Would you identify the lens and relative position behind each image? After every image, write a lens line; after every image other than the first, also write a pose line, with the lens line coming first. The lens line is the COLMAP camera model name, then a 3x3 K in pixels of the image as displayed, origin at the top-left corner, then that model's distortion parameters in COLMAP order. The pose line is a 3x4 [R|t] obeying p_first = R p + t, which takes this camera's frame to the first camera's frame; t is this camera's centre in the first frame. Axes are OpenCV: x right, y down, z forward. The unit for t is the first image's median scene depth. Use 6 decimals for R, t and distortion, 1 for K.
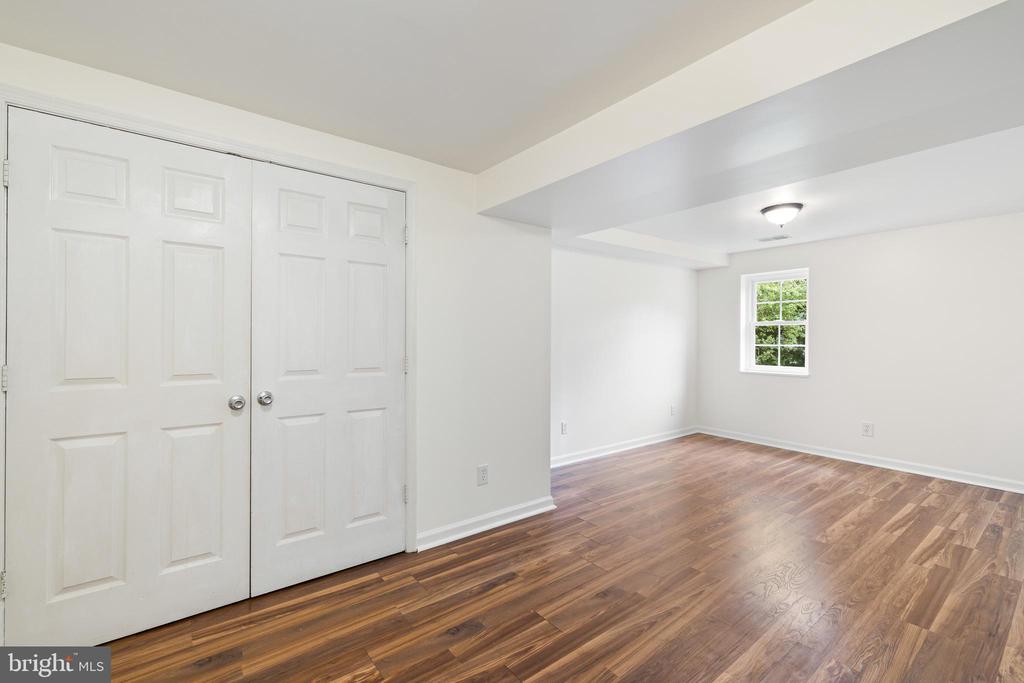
lens RADIAL K [[442.2, 0, 511.6], [0, 442.2, 337.6], [0, 0, 1]] dist [0.004239, 0.000297]
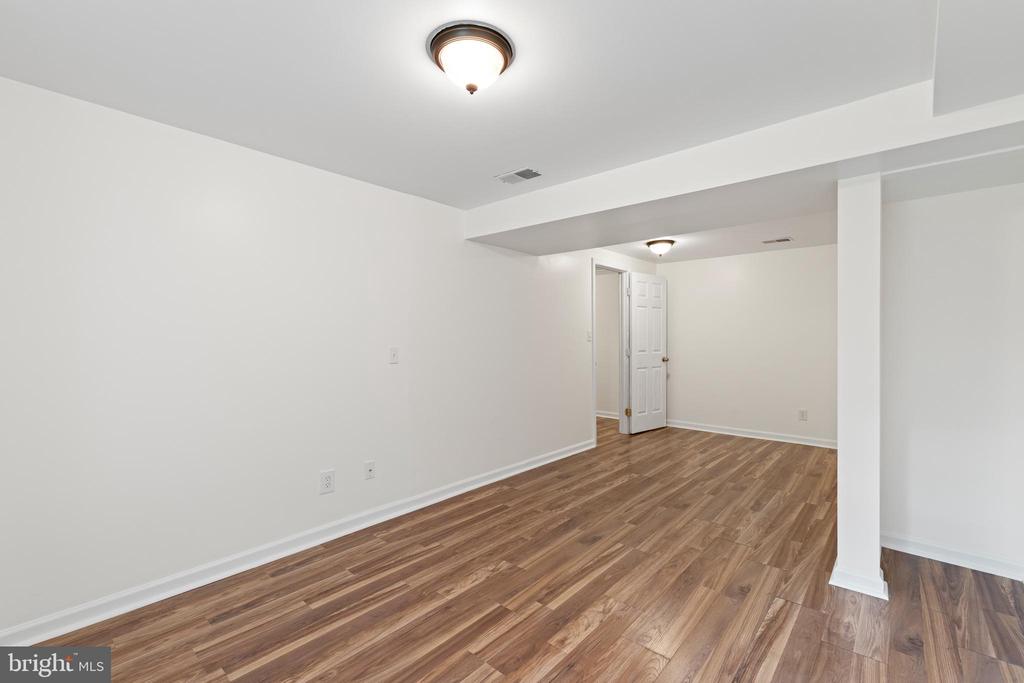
lens RADIAL K [[442.2, 0, 511.6], [0, 442.2, 337.6], [0, 0, 1]] dist [0.004239, 0.000297]
pose [[-0.983211, -0.006953, -0.182338, 0.902817], [-0.007152, 0.999974, 0.000432, 0.002195], [0.182331, 0.001729, -0.983236, 1.995036]]
